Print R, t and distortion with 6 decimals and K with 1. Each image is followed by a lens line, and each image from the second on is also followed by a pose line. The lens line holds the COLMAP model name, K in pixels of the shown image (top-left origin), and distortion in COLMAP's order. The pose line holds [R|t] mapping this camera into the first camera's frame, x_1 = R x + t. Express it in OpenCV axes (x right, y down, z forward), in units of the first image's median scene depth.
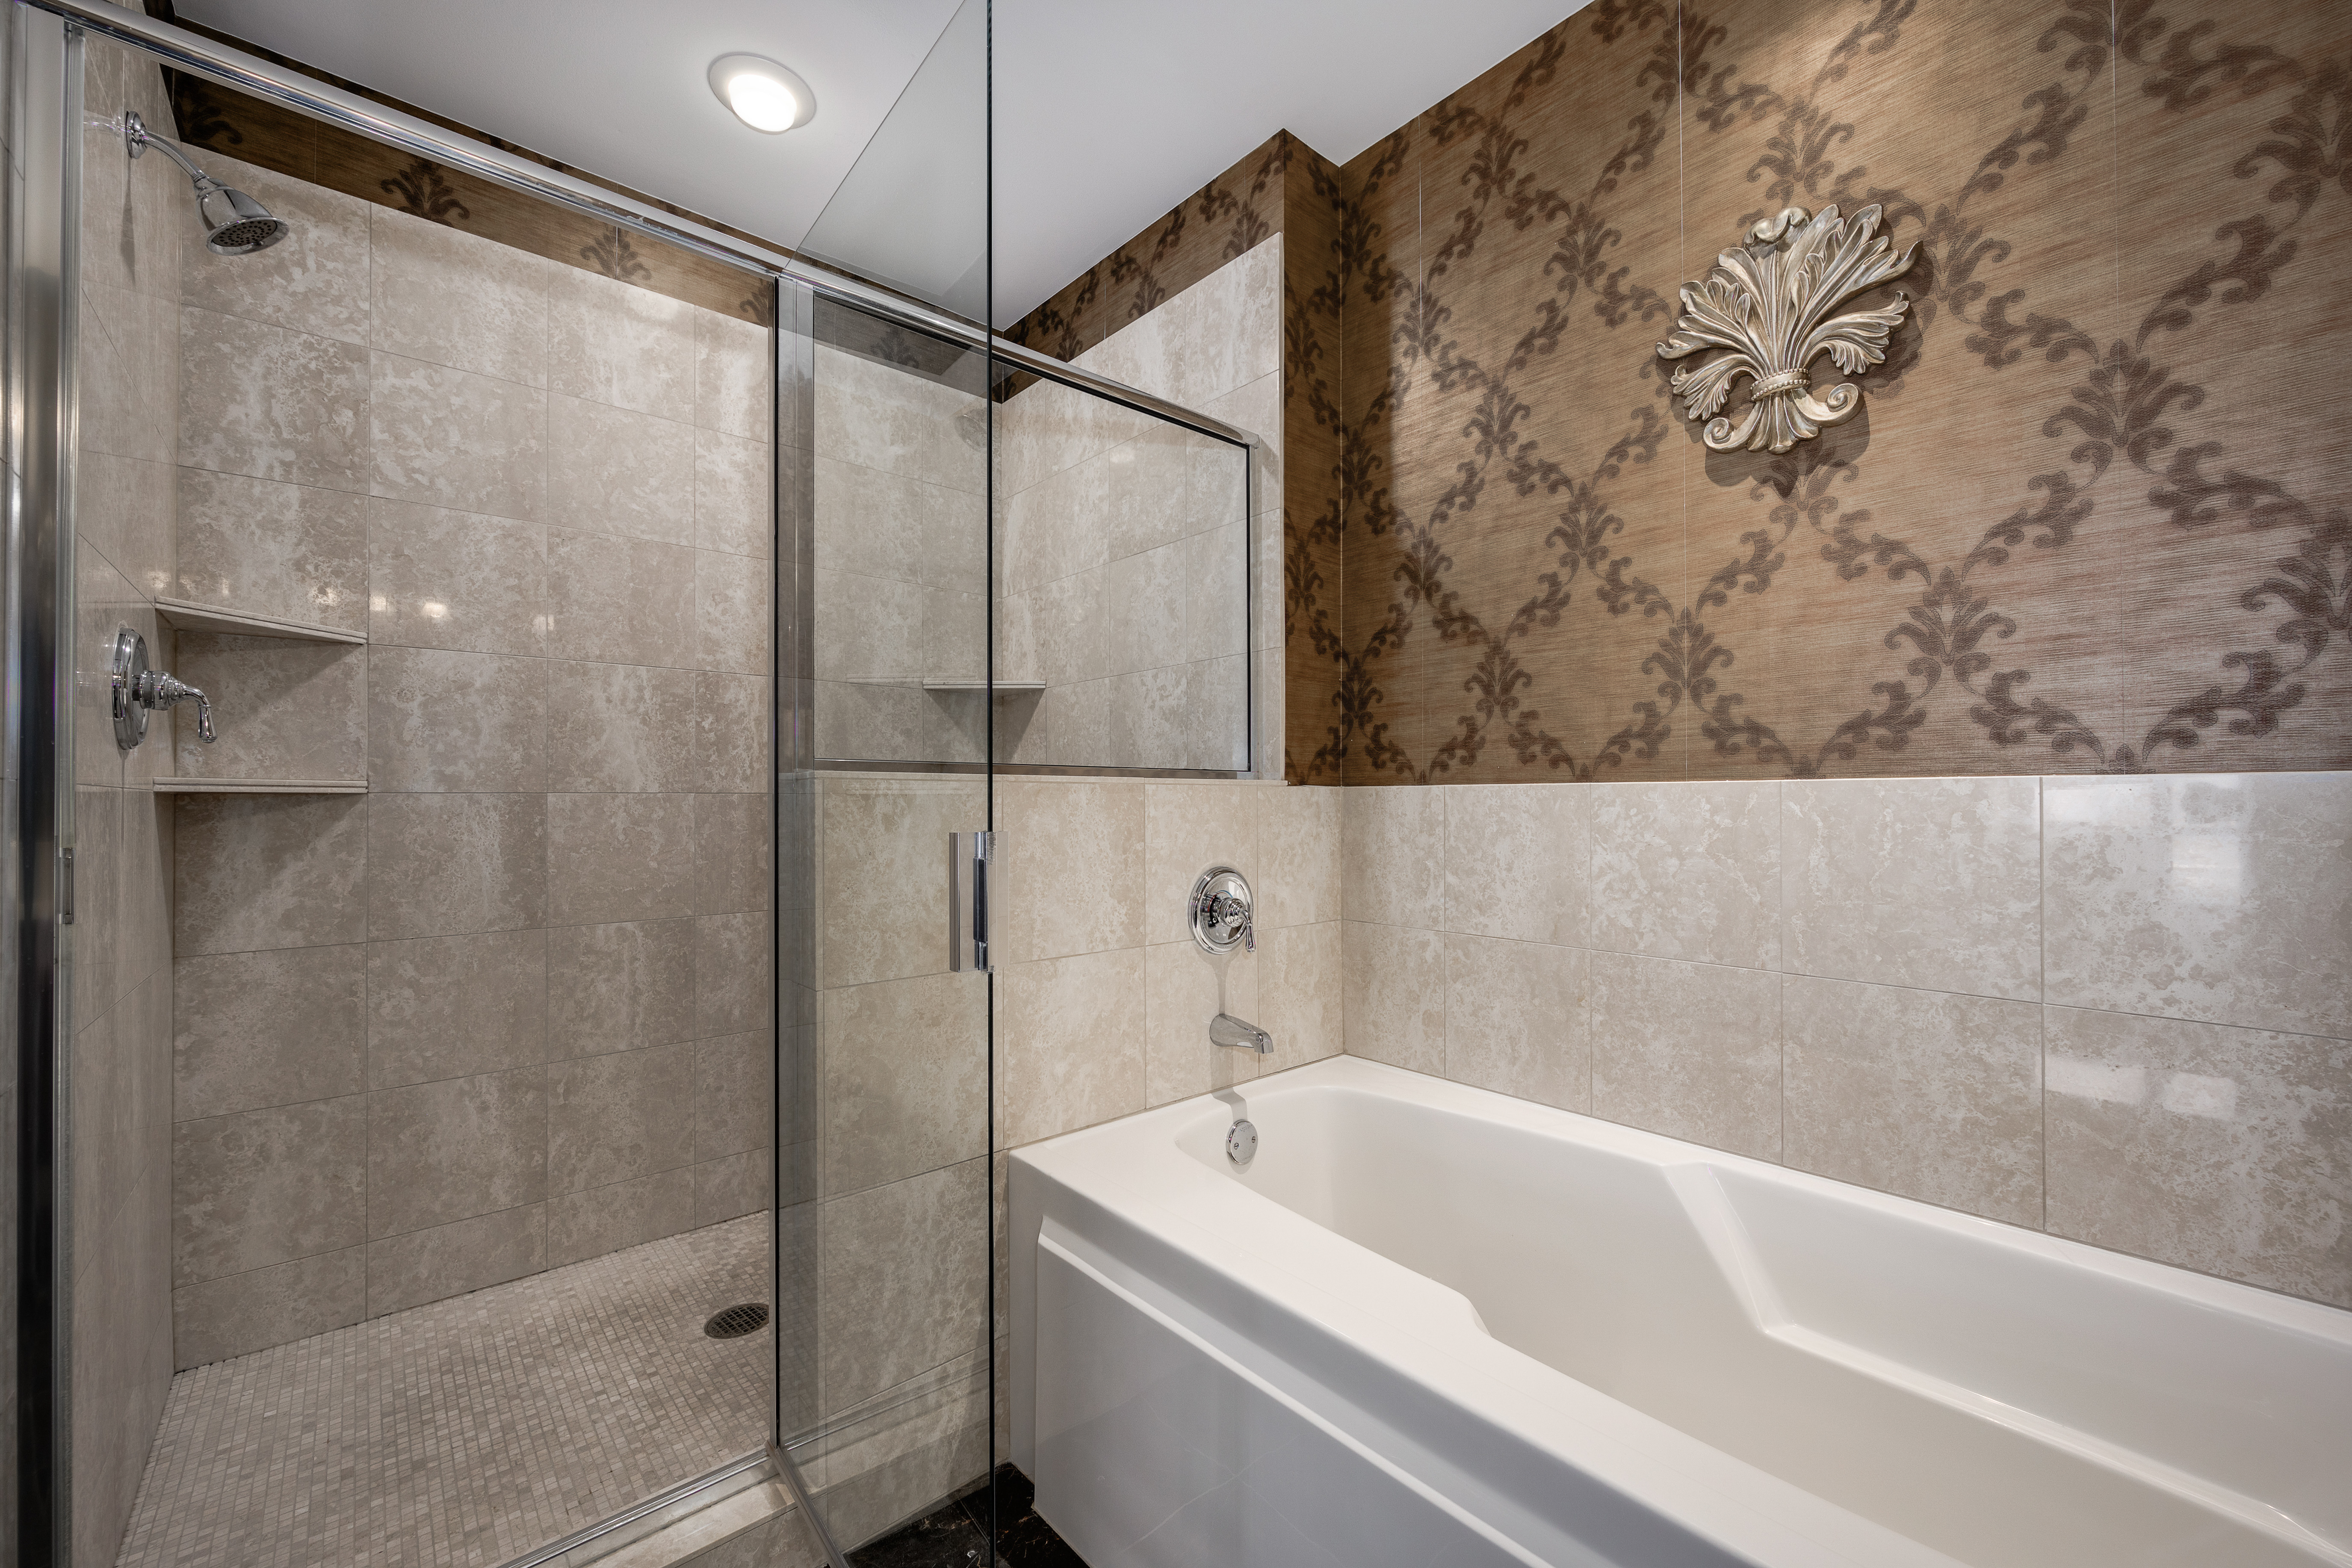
lens RADIAL K [[925.0, 0, 1184.5], [0, 925.0, 791.7], [0, 0, 1]] dist [-0.001141, -0.000513]
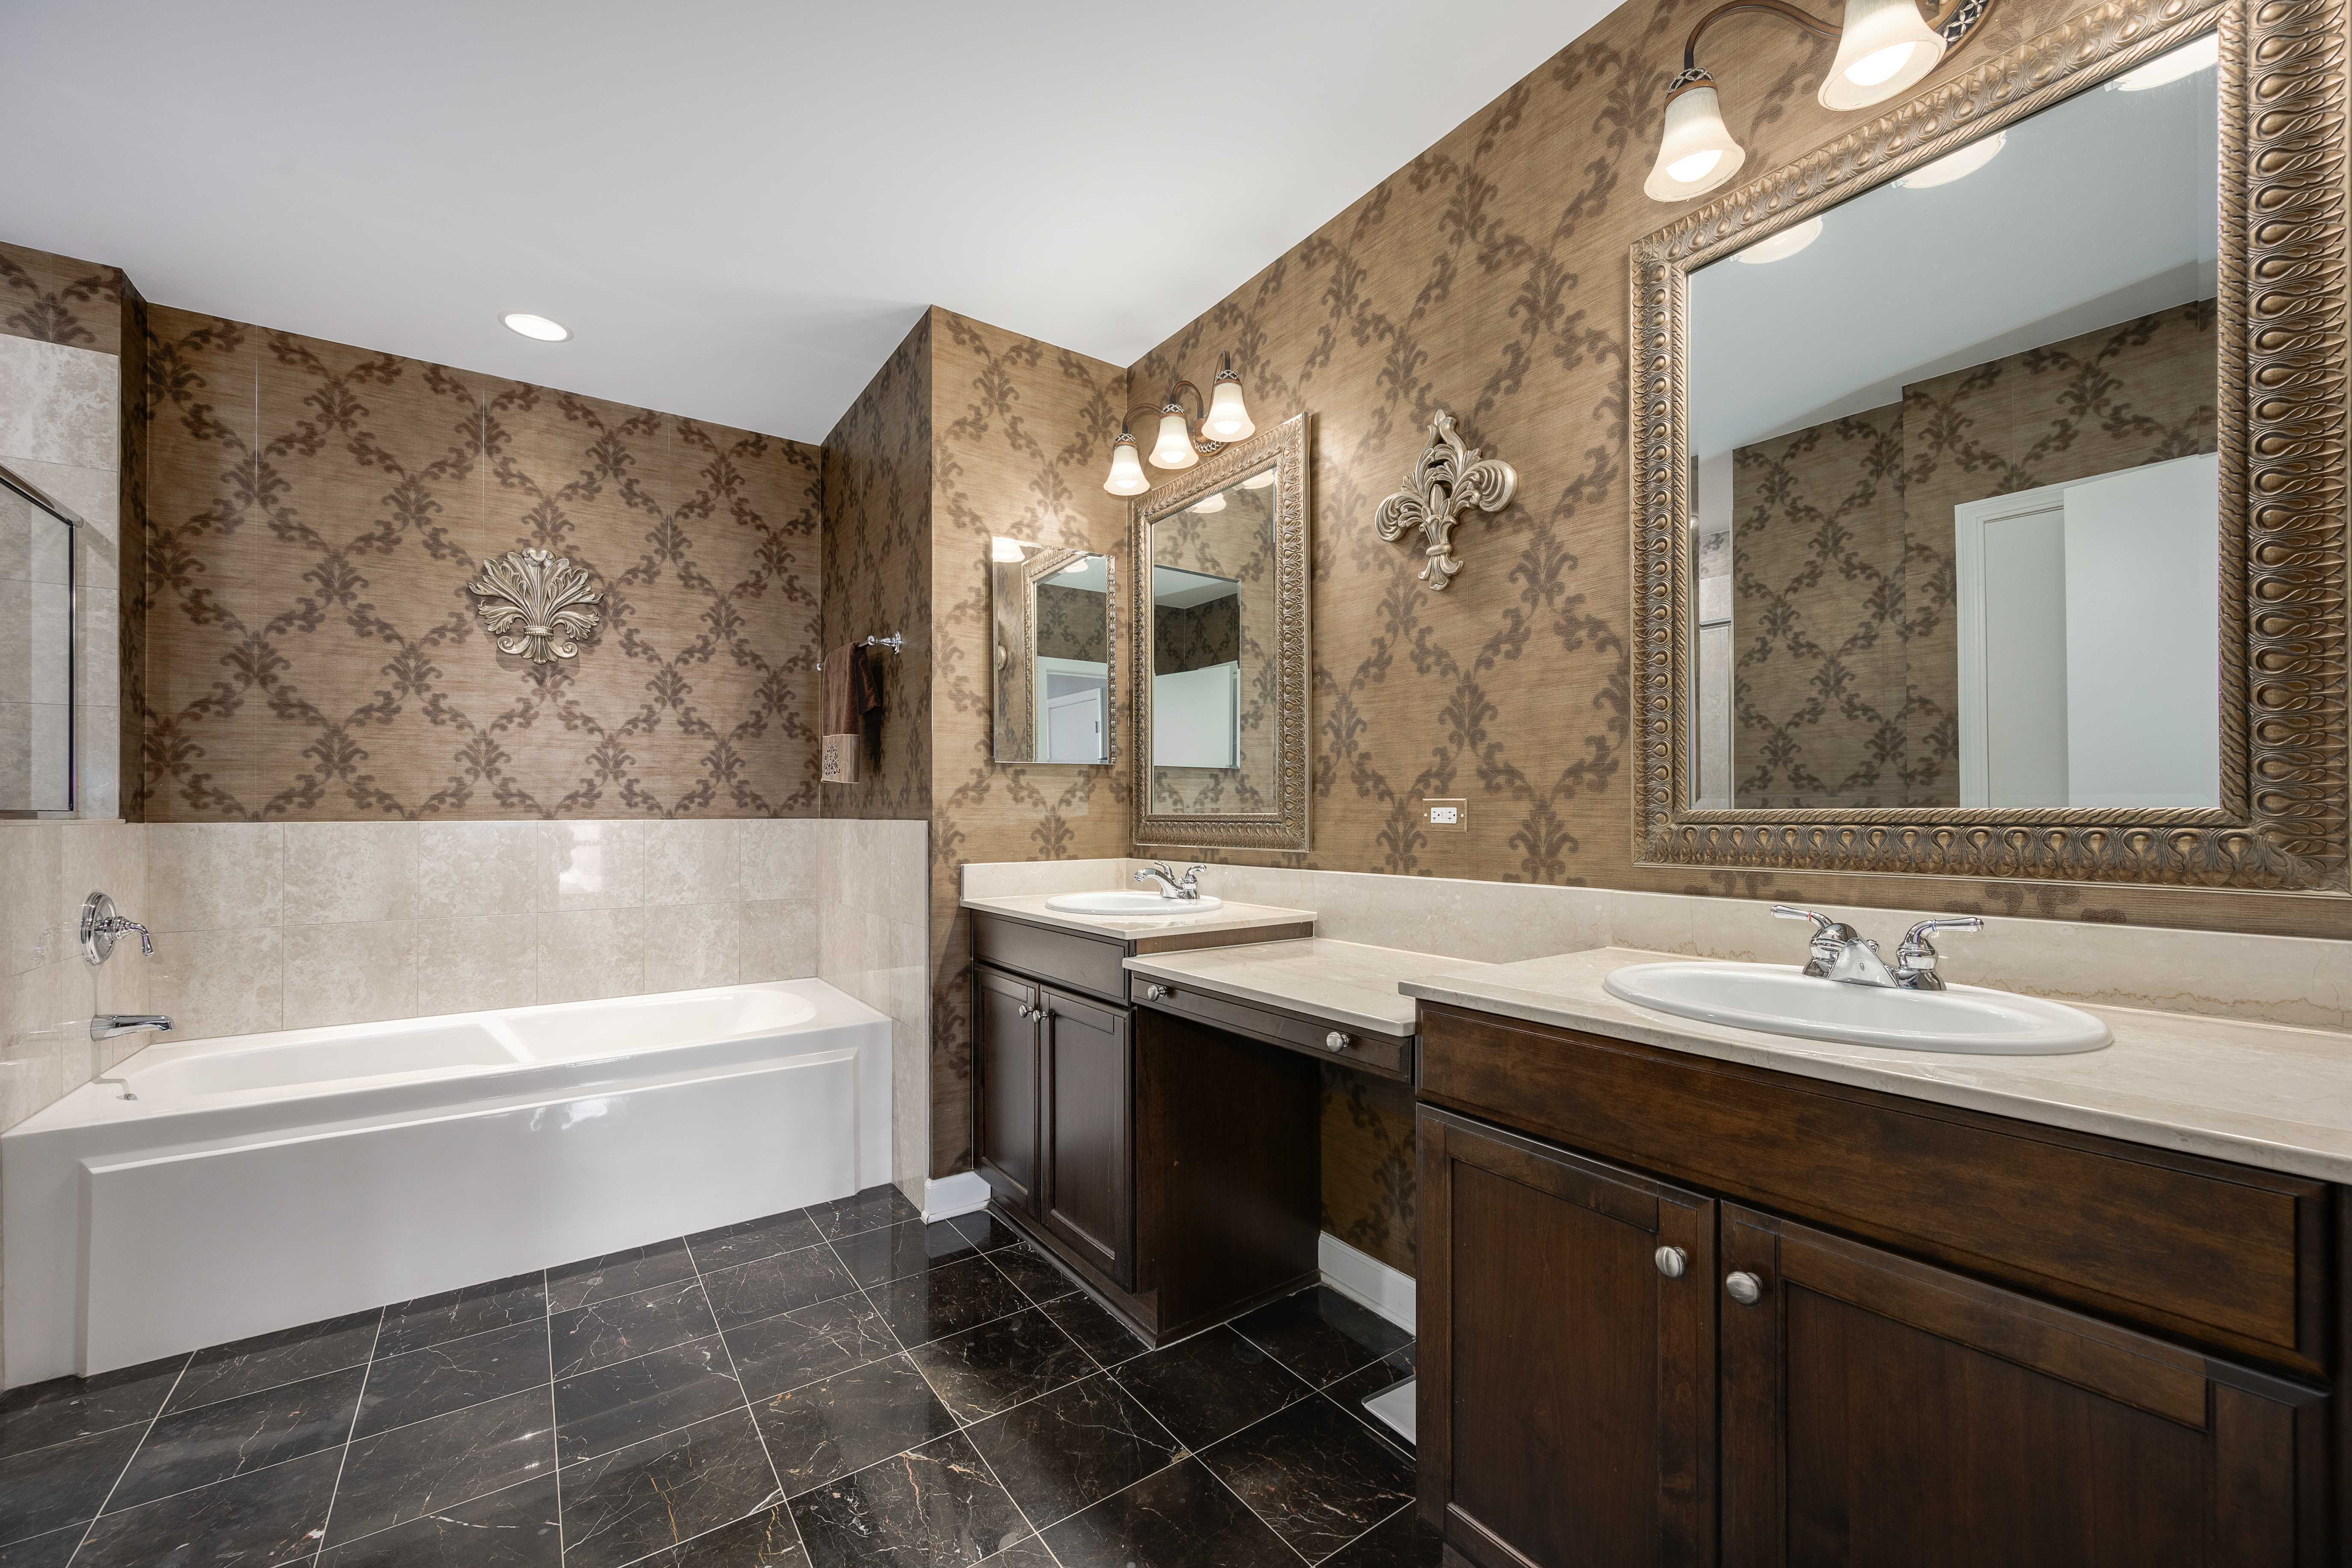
lens RADIAL K [[925.0, 0, 1184.5], [0, 925.0, 791.7], [0, 0, 1]] dist [-0.001141, -0.000513]
pose [[0.112057, 0.035494, 0.993068, -1.150275], [0.003543, 0.999341, -0.036118, 0.002475], [-0.993695, 0.007566, 0.111858, -0.622237]]
